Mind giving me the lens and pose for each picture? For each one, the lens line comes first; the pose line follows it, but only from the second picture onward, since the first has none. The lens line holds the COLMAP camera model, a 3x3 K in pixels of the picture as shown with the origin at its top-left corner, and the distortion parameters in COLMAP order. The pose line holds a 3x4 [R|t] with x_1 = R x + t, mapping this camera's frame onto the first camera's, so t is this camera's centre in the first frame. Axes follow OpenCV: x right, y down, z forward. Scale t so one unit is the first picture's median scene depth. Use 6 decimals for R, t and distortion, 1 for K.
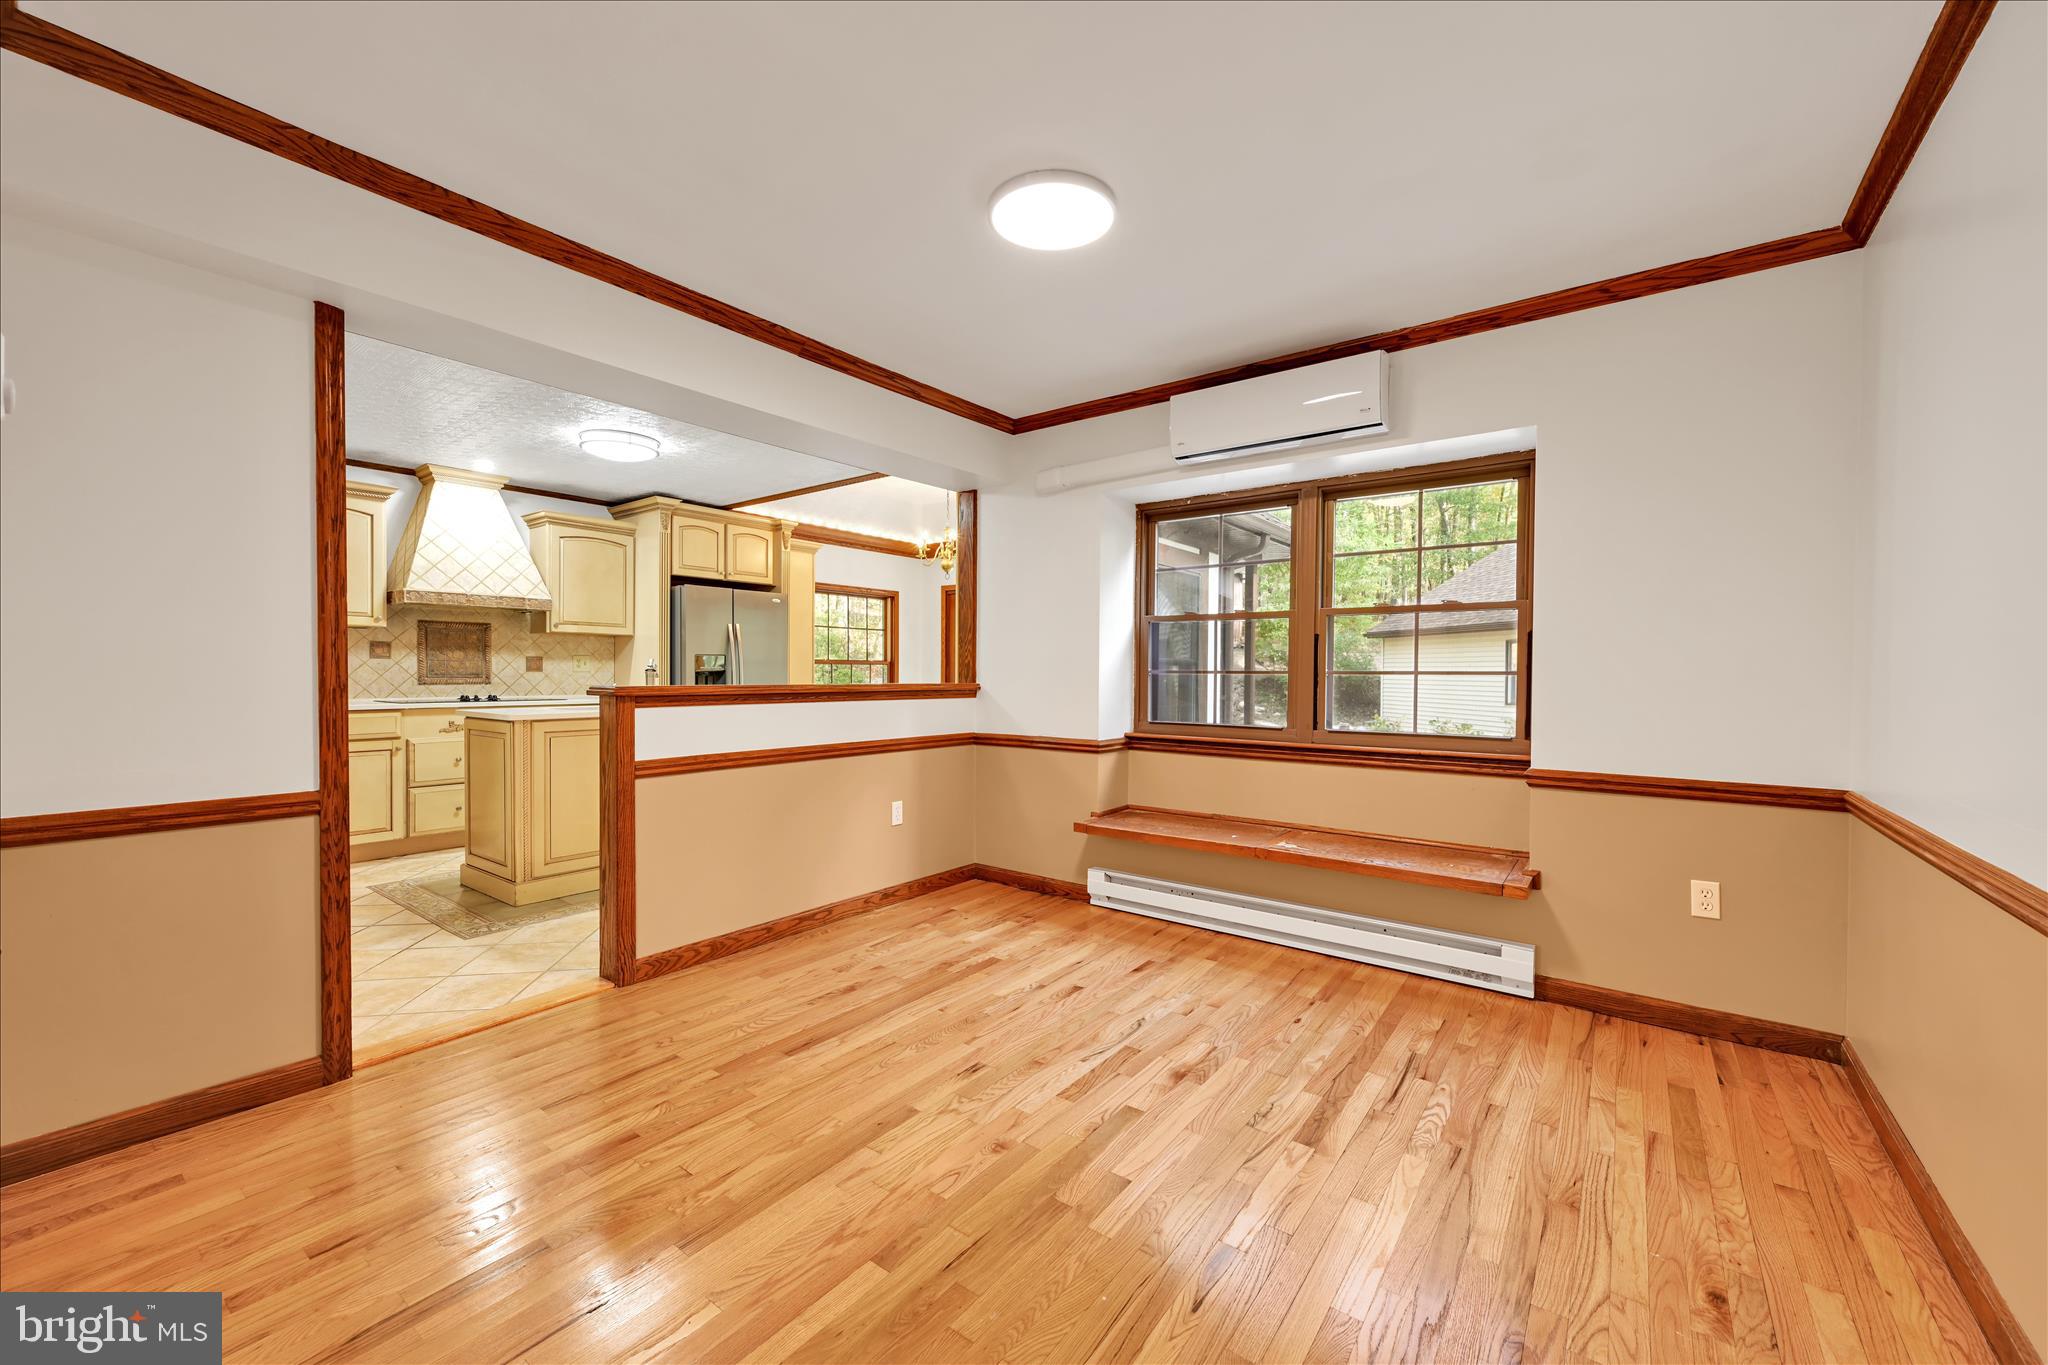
lens RADIAL K [[813.4, 0, 1022.9], [0, 813.4, 683.0], [0, 0, 1]] dist [0.004239, 0.000312]
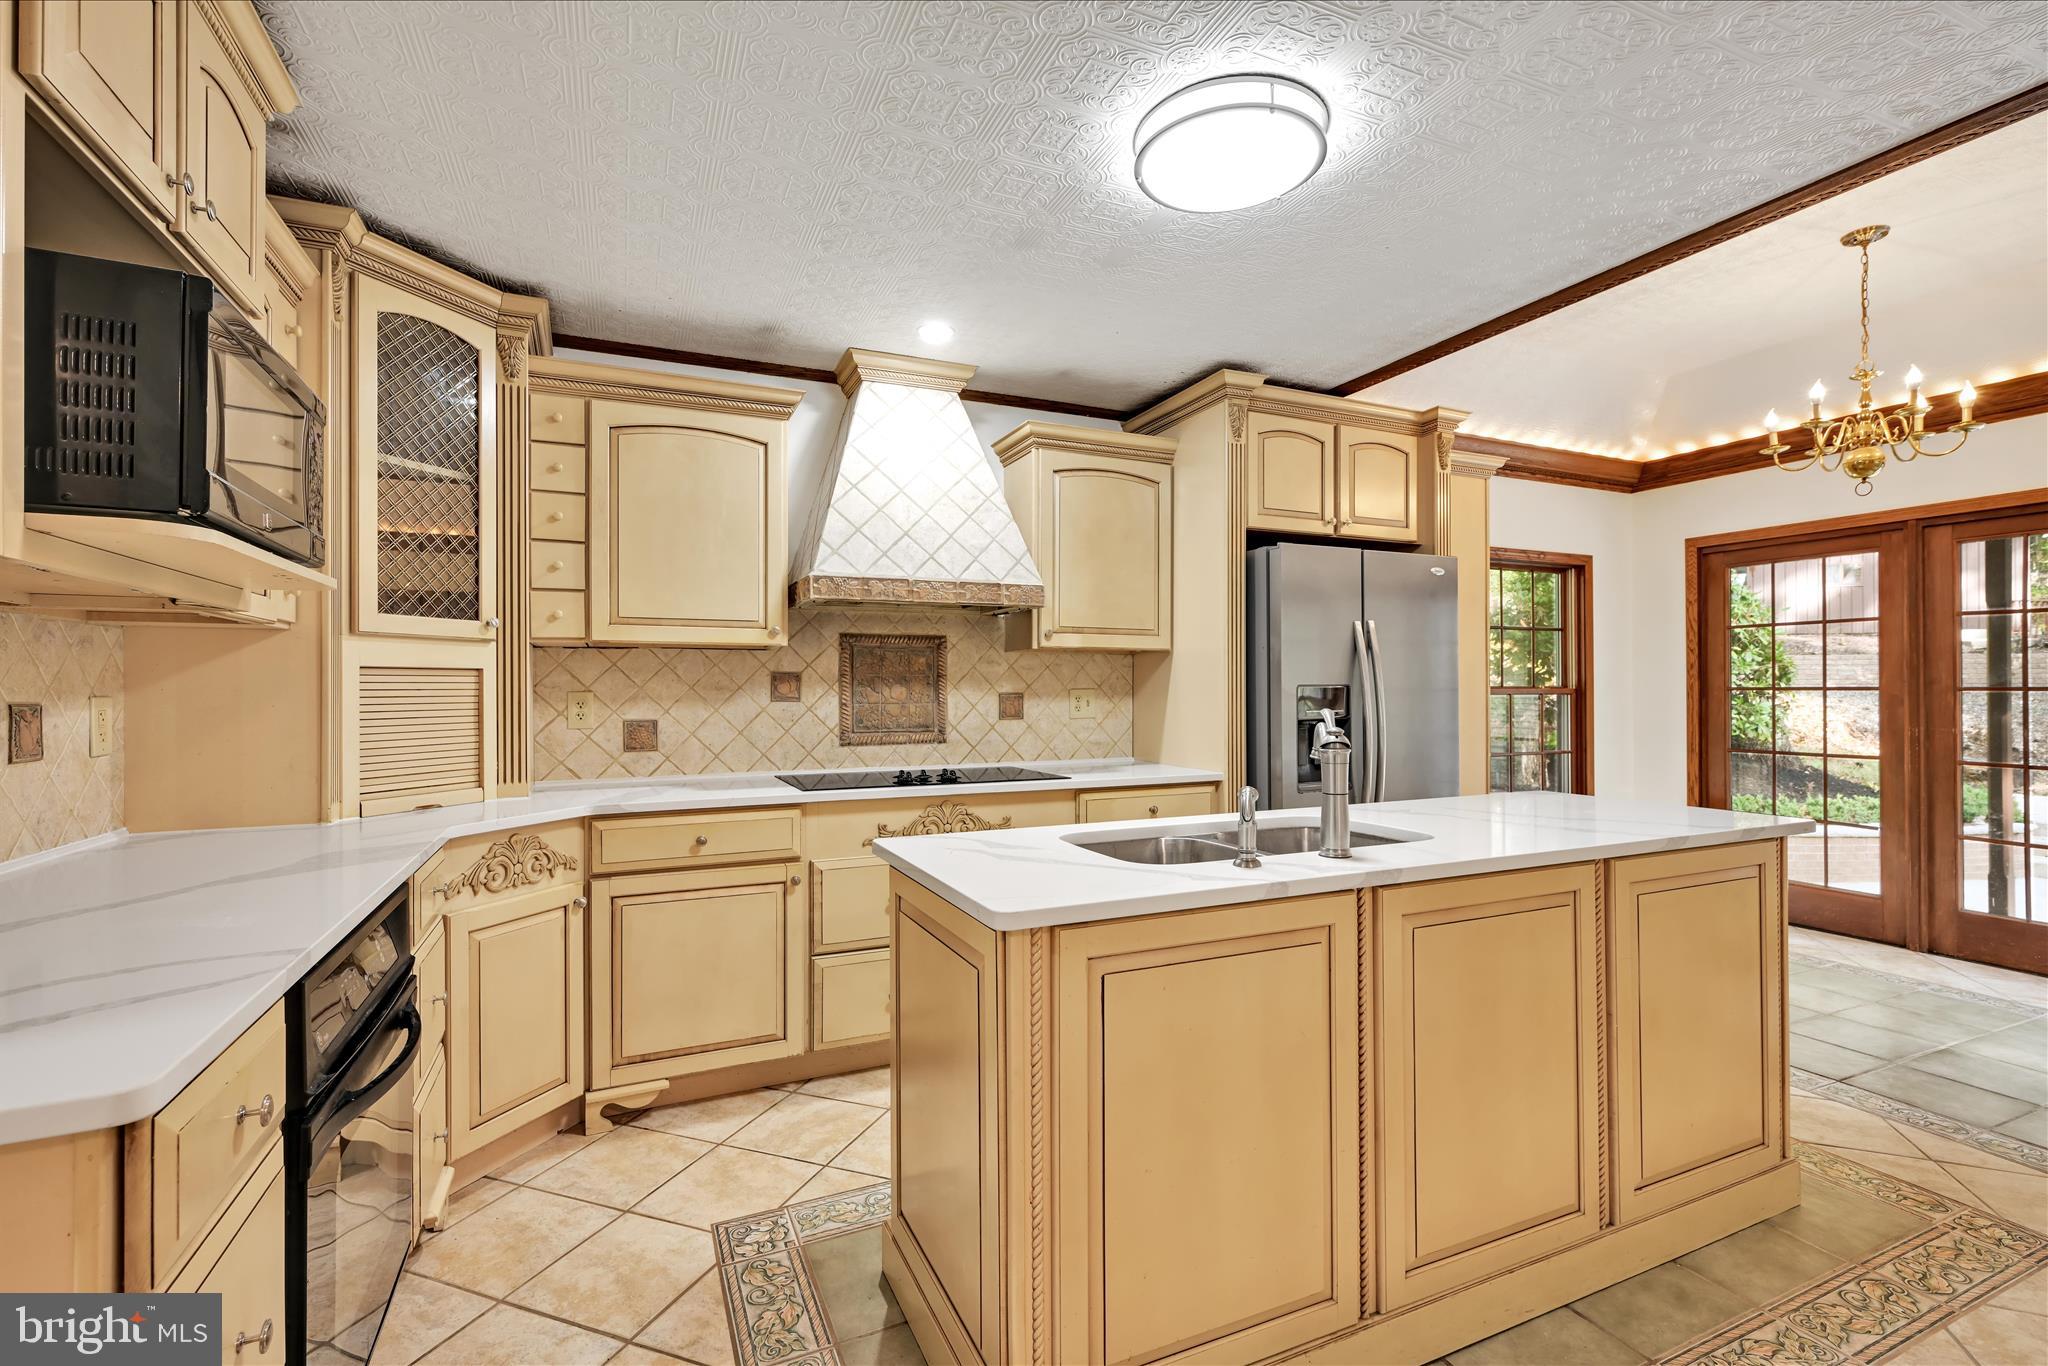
lens RADIAL K [[908.7, 0, 1017.7], [0, 908.7, 682.3], [0, 0, 1]] dist [-0.000654, -0.000634]
pose [[0.876771, -0.010900, -0.480785, -0.300537], [0.000745, 0.999773, -0.021307, -0.026831], [0.480908, 0.018323, 0.876579, 0.462217]]
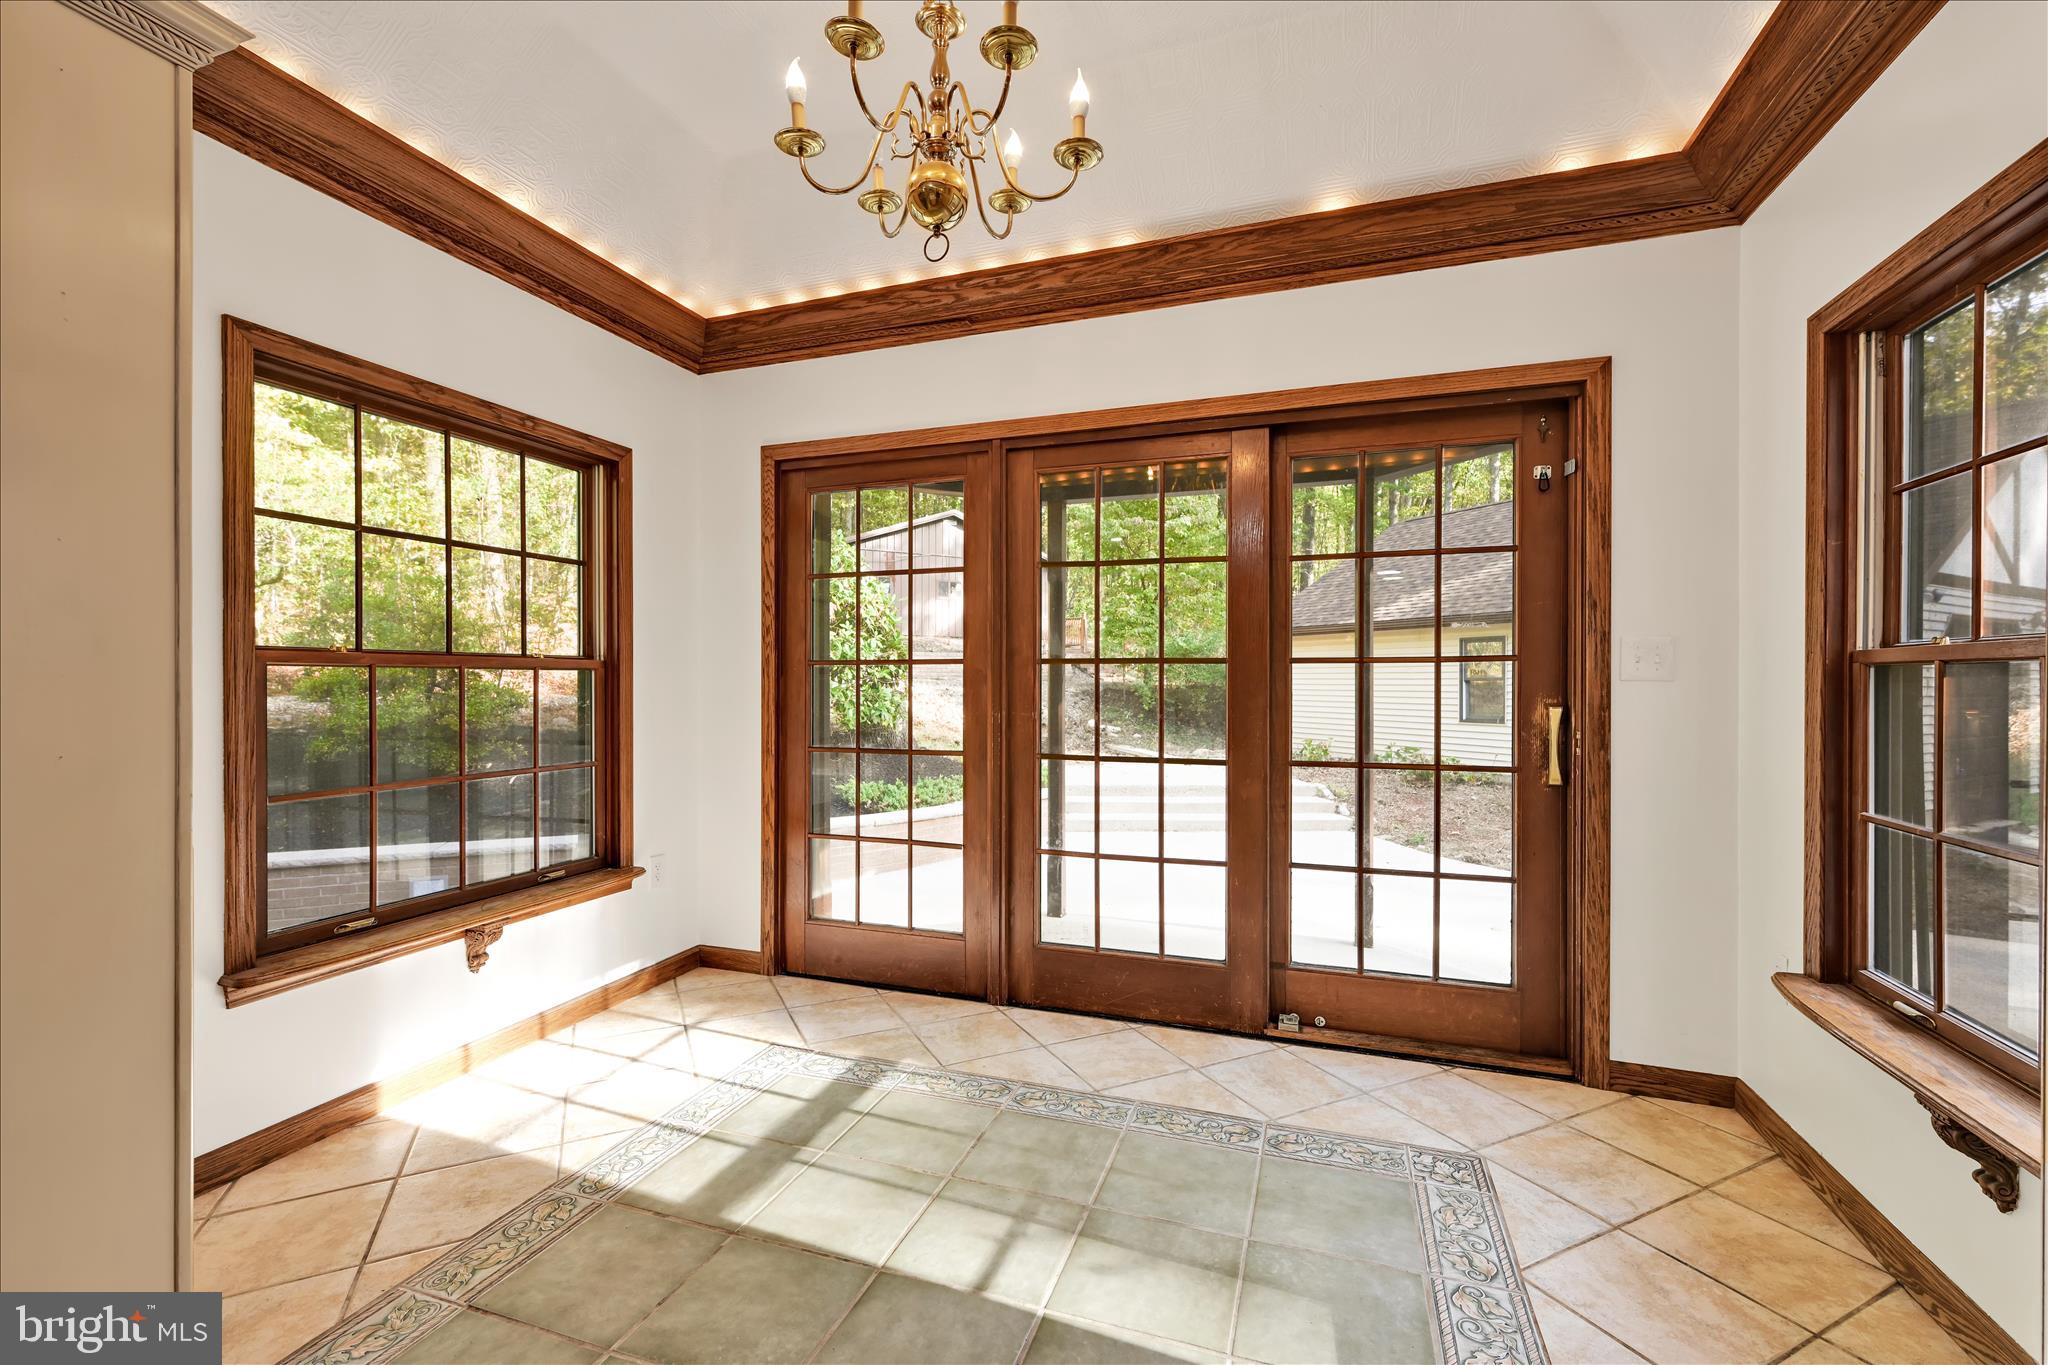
lens RADIAL K [[874.9, 0, 1023.1], [0, 874.9, 682.7], [0, 0, 1]] dist [0.002565, -0.000088]
pose [[0.950273, -0.006298, 0.311353, -0.171468], [0.009417, 0.999919, -0.008514, -0.018989], [-0.311275, 0.011023, 0.950256, 0.933638]]
